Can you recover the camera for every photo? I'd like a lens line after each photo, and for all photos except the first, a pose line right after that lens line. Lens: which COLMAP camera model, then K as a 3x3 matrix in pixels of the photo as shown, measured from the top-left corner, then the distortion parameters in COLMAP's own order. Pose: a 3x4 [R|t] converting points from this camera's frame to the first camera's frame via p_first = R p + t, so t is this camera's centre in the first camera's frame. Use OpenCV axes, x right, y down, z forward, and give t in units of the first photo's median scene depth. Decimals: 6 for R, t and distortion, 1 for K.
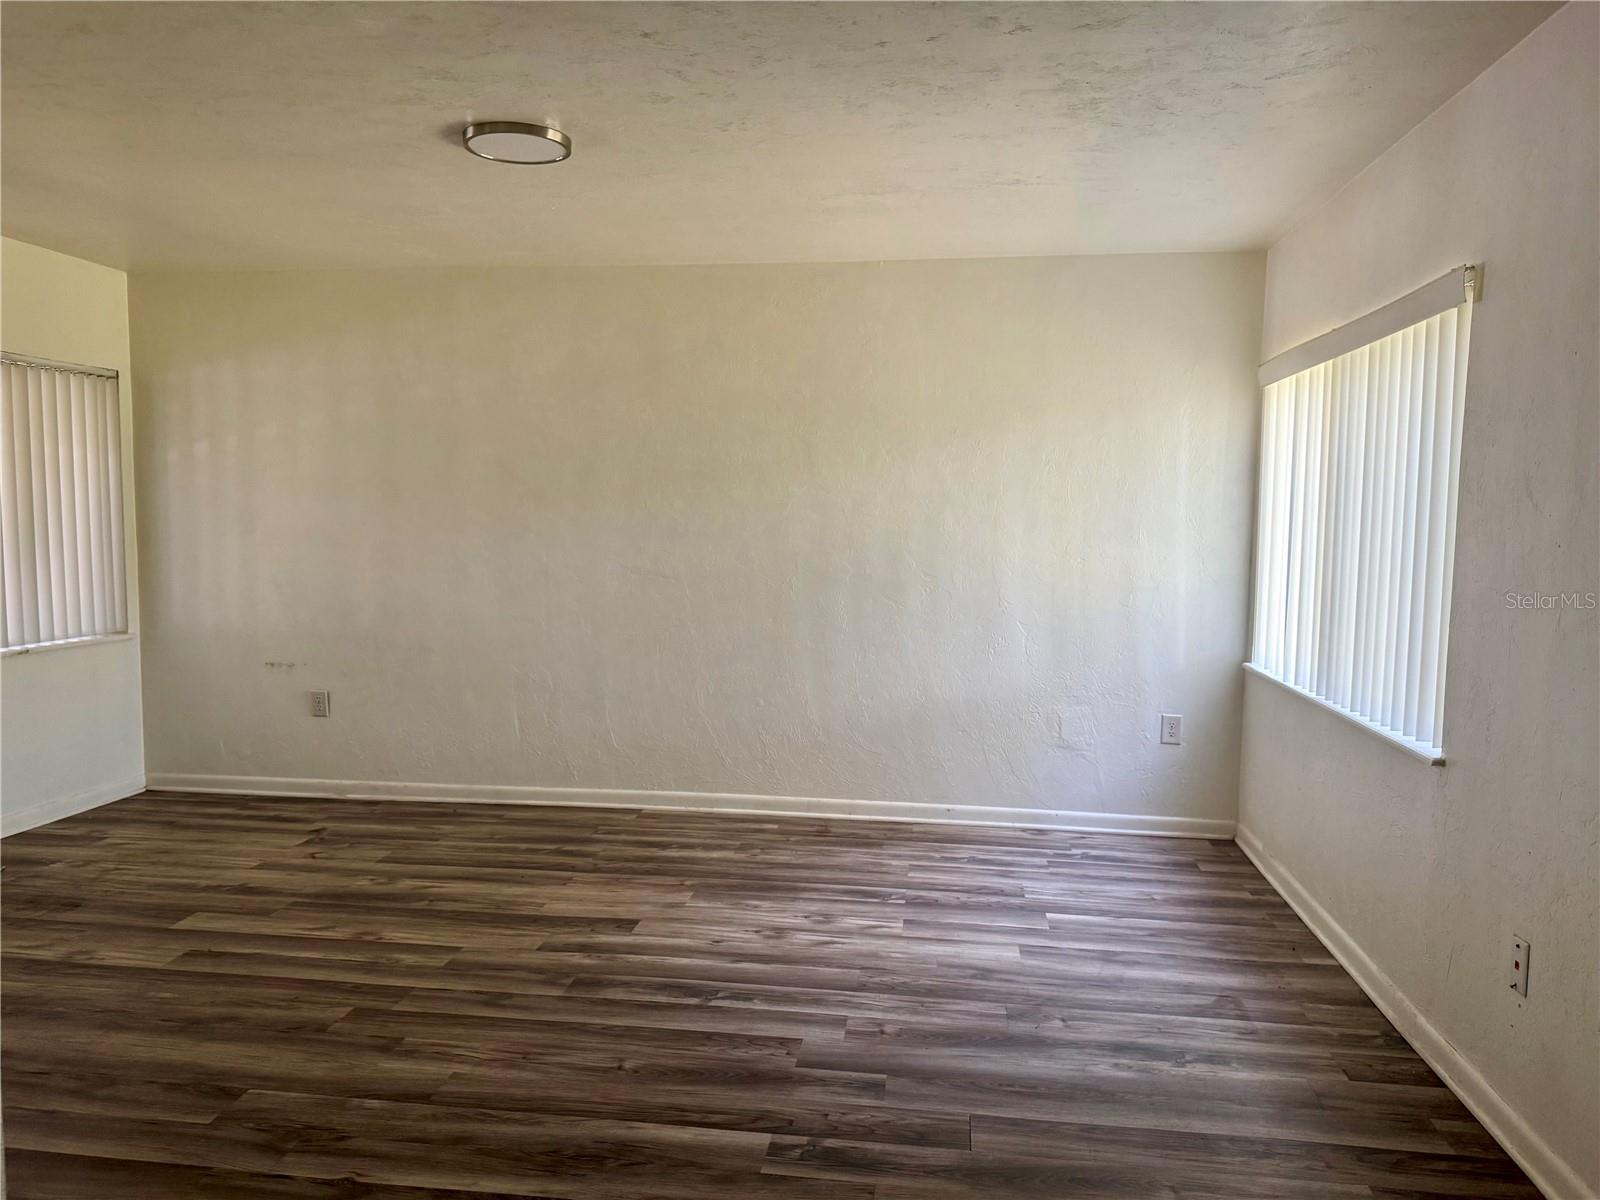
lens RADIAL K [[1135.3, 0, 799.8], [0, 1135.3, 600.4], [0, 0, 1]] dist [0.019005, -0.021273]
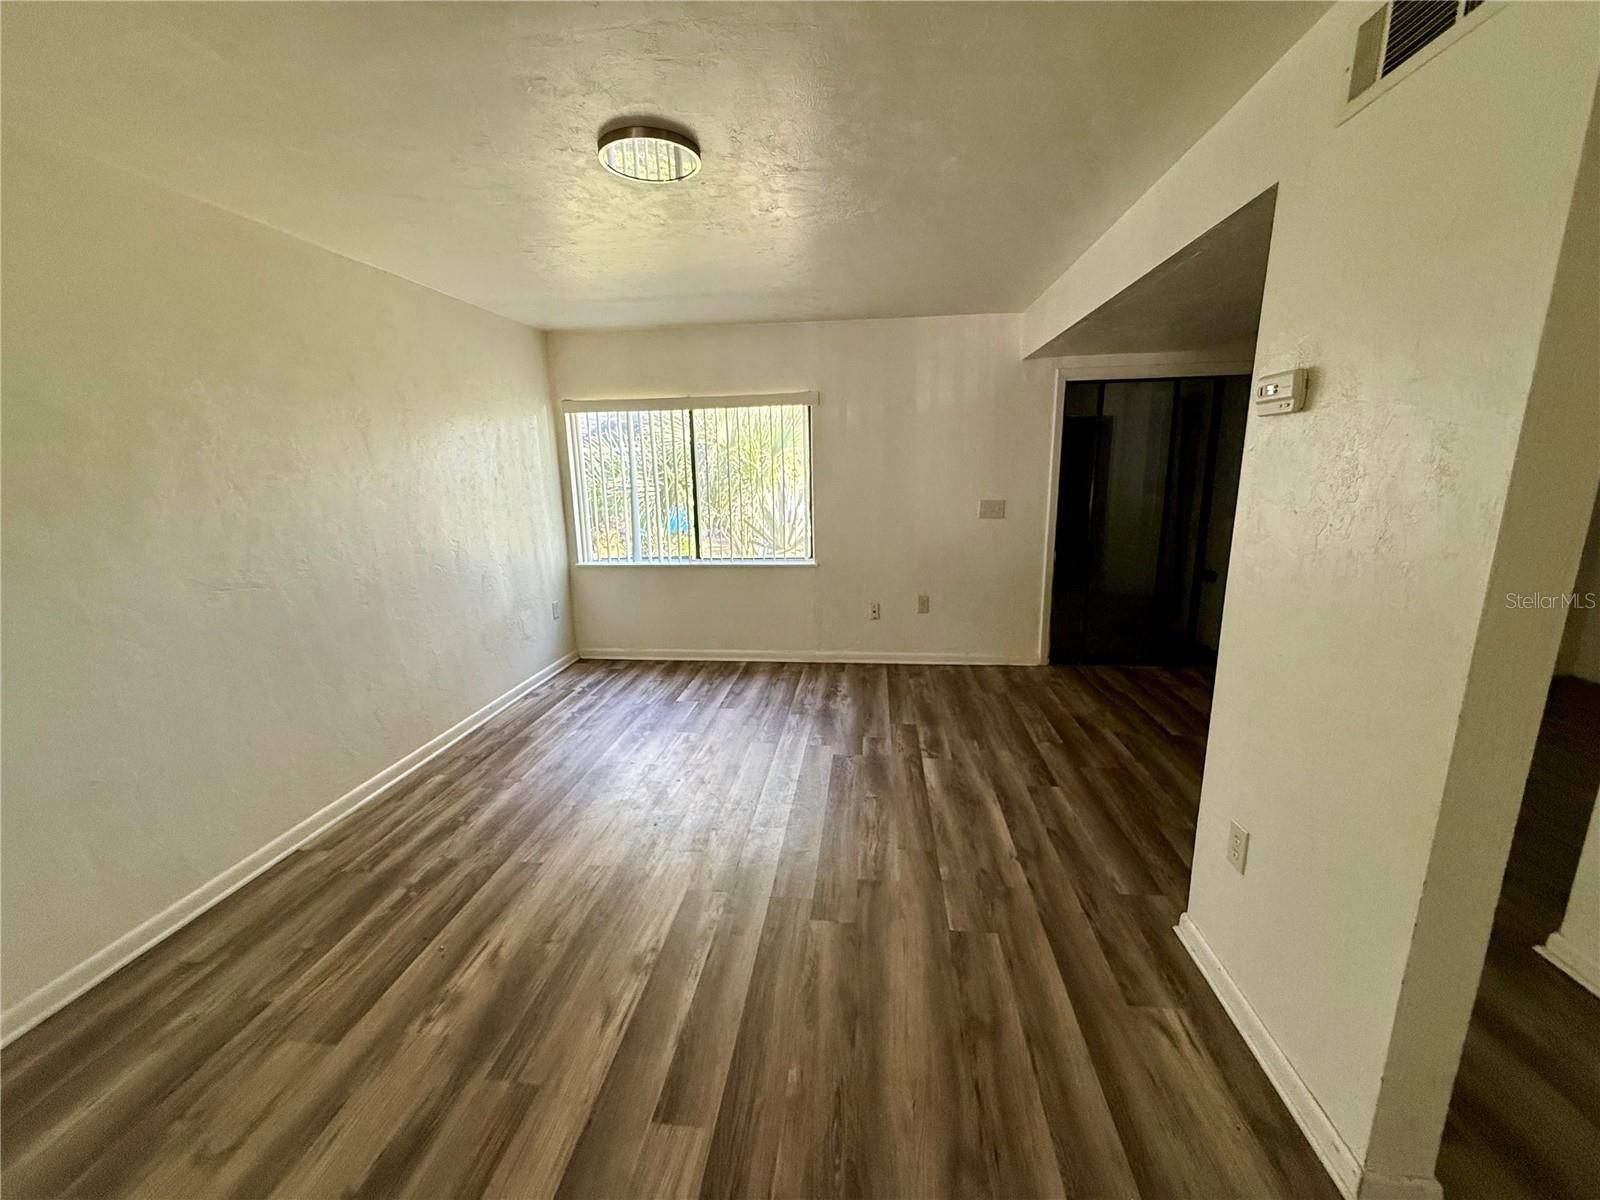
lens RADIAL K [[640.0, 0, 794.4], [0, 640.0, 598.7], [0, 0, 1]] dist [-0.001469, -0.000774]
pose [[-0.012211, -0.223795, 0.974560, -0.893931], [0.100991, 0.969373, 0.223869, -0.123571], [-0.994812, 0.101155, 0.010765, 0.882900]]
